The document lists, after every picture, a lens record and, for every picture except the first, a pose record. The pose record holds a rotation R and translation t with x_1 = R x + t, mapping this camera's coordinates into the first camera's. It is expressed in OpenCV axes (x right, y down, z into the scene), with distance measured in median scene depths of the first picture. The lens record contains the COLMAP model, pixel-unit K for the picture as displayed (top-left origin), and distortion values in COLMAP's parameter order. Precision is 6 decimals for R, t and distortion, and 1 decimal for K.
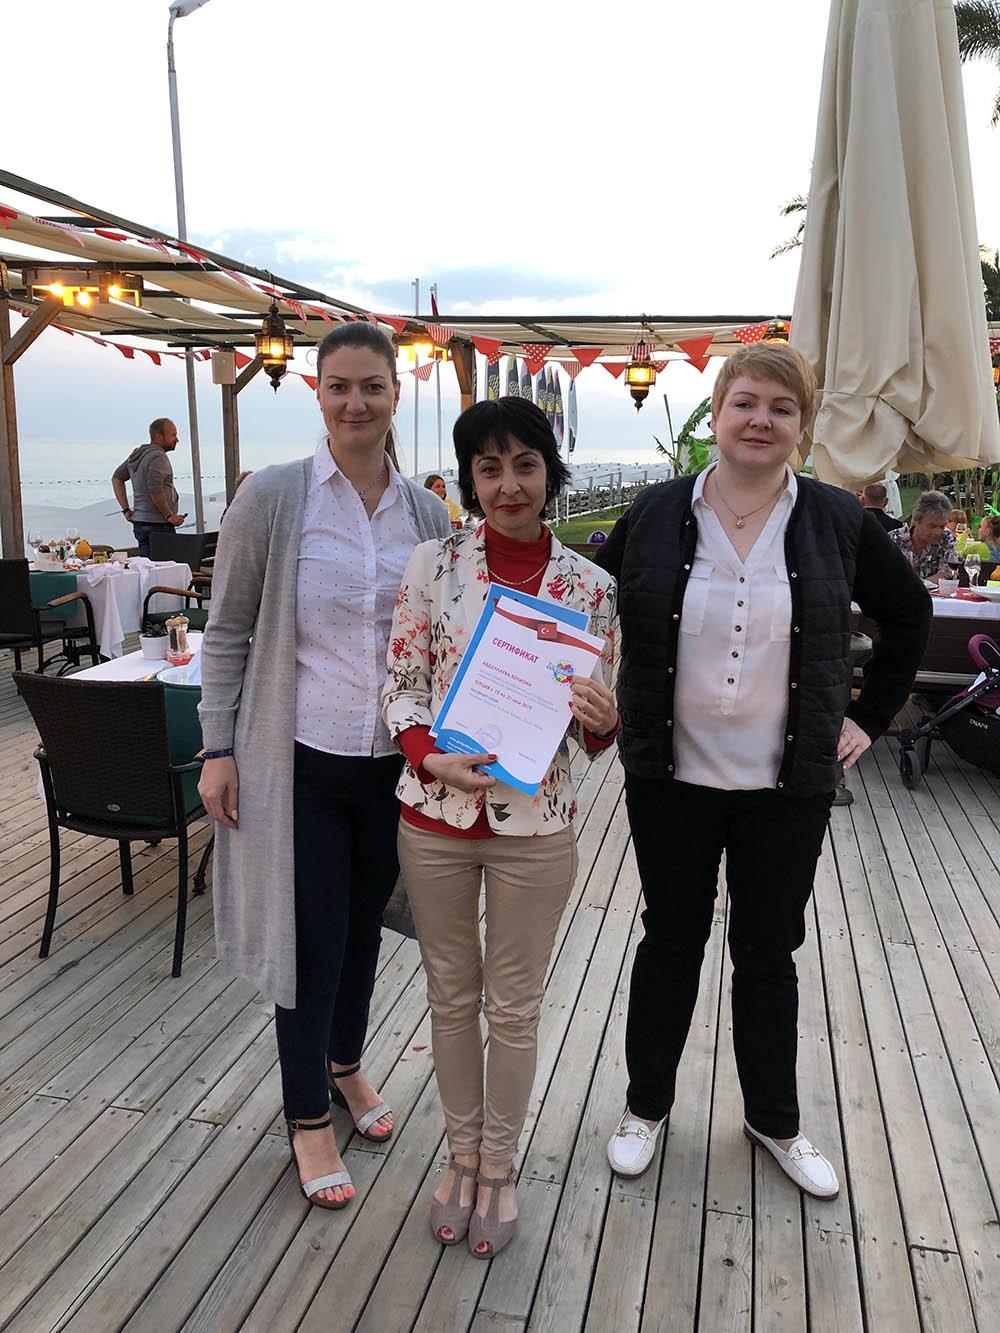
lens RADIAL K [[1115.9, 0, 505.7], [0, 1115.9, 658.0], [0, 0, 1]] dist [0.026272, -0.018524]
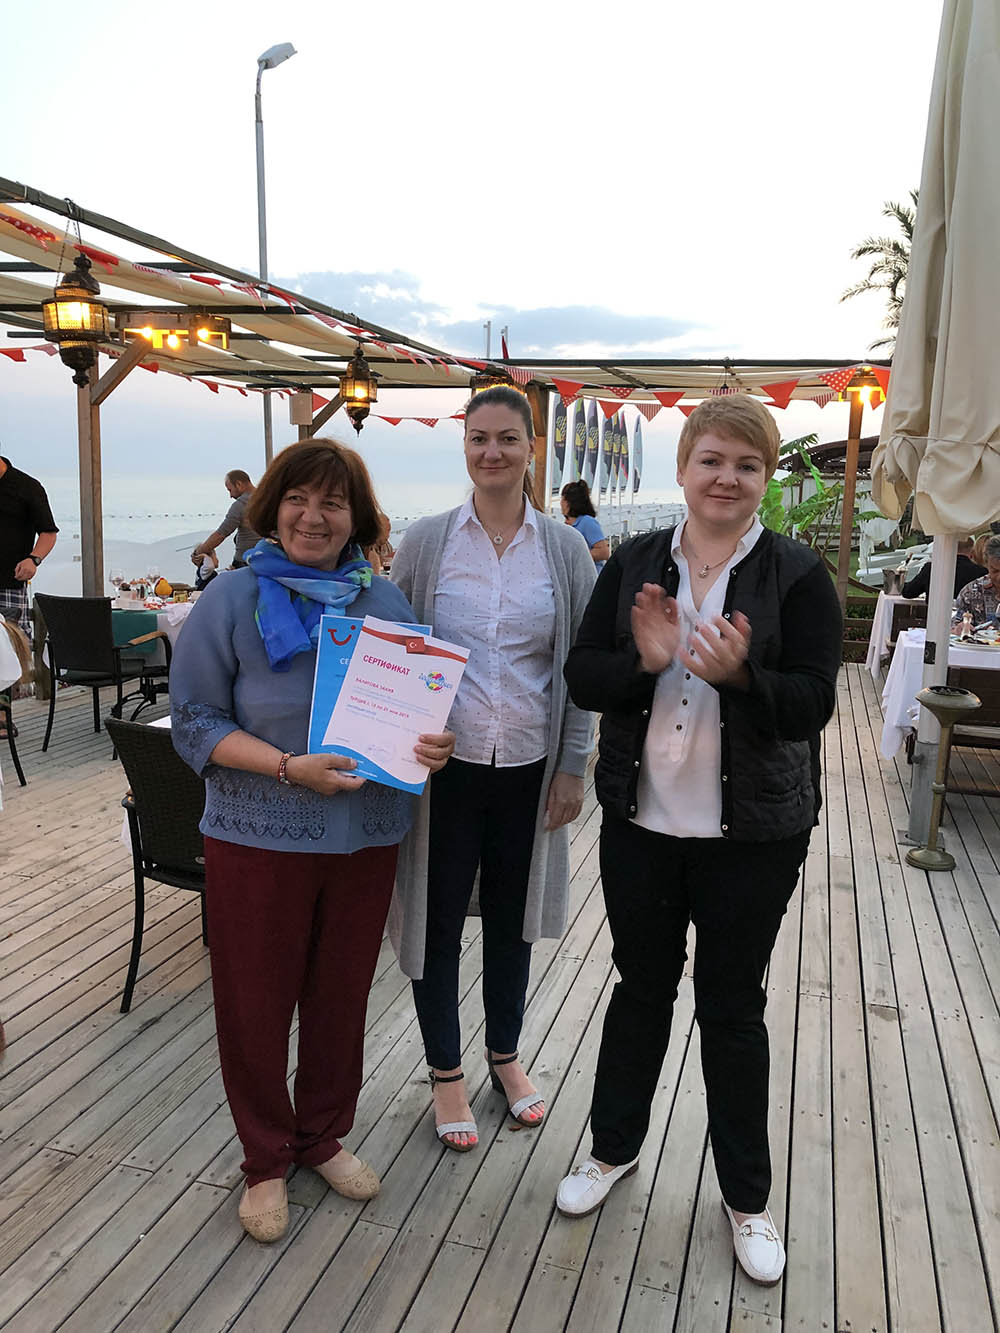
lens RADIAL K [[1115.9, 0, 500.8], [0, 1115.9, 653.9], [0, 0, 1]] dist [0.026272, -0.018524]
pose [[0.998376, 0.017890, -0.054093, -0.028162], [-0.019902, 0.999121, -0.036883, -0.010363], [0.053386, 0.037900, 0.997854, 0.025435]]
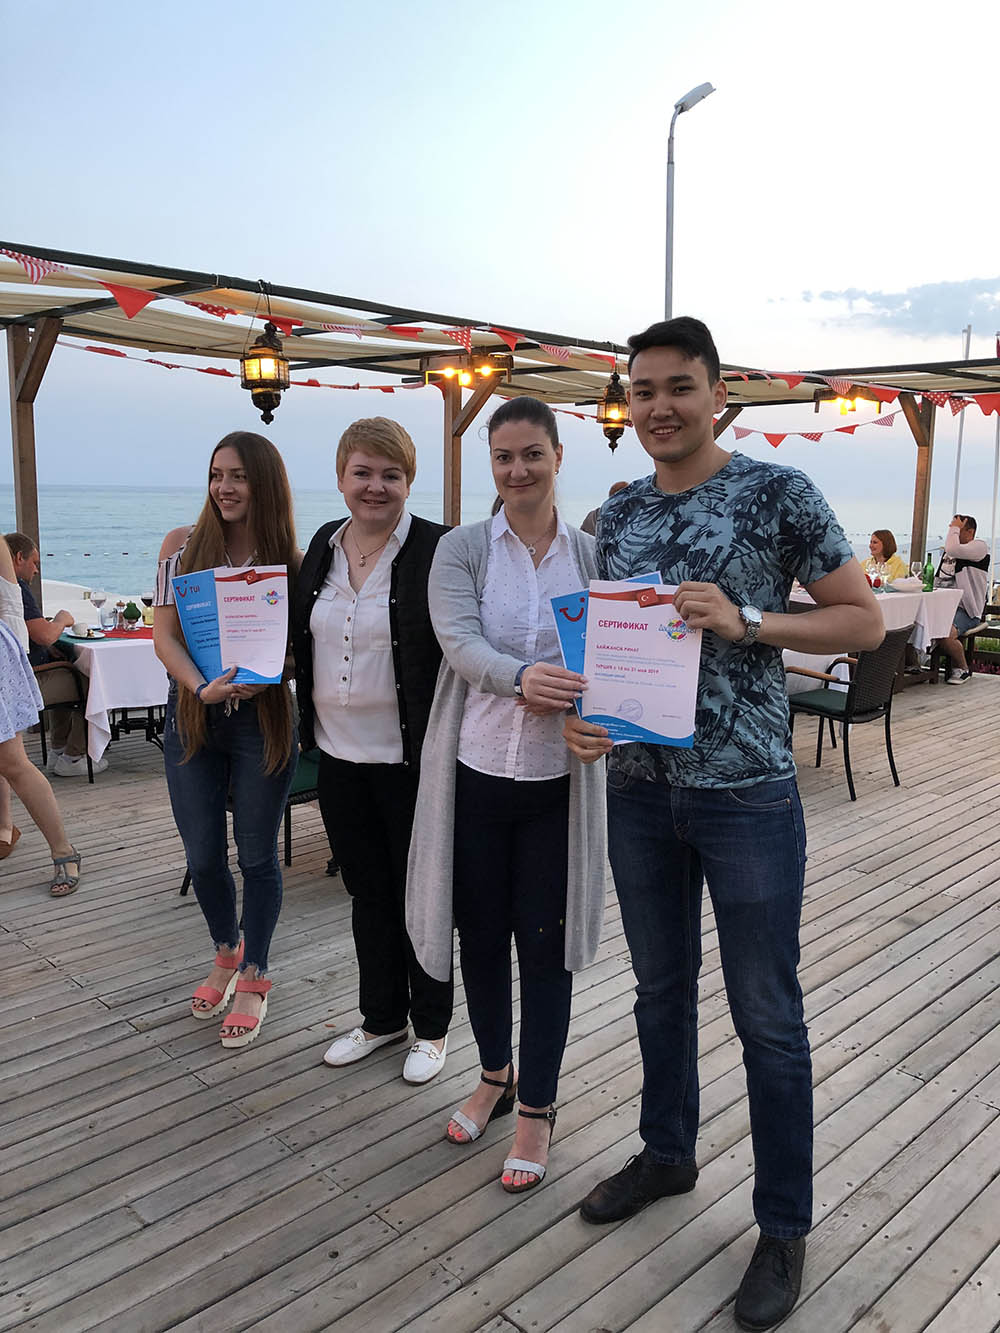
lens RADIAL K [[1115.9, 0, 500.3], [0, 1115.9, 664.0], [0, 0, 1]] dist [0.026272, -0.018524]
pose [[0.834698, 0.074209, -0.545685, 0.408090], [-0.100227, 0.994801, -0.018025, -0.006923], [0.541510, 0.069738, 0.837797, 0.074028]]
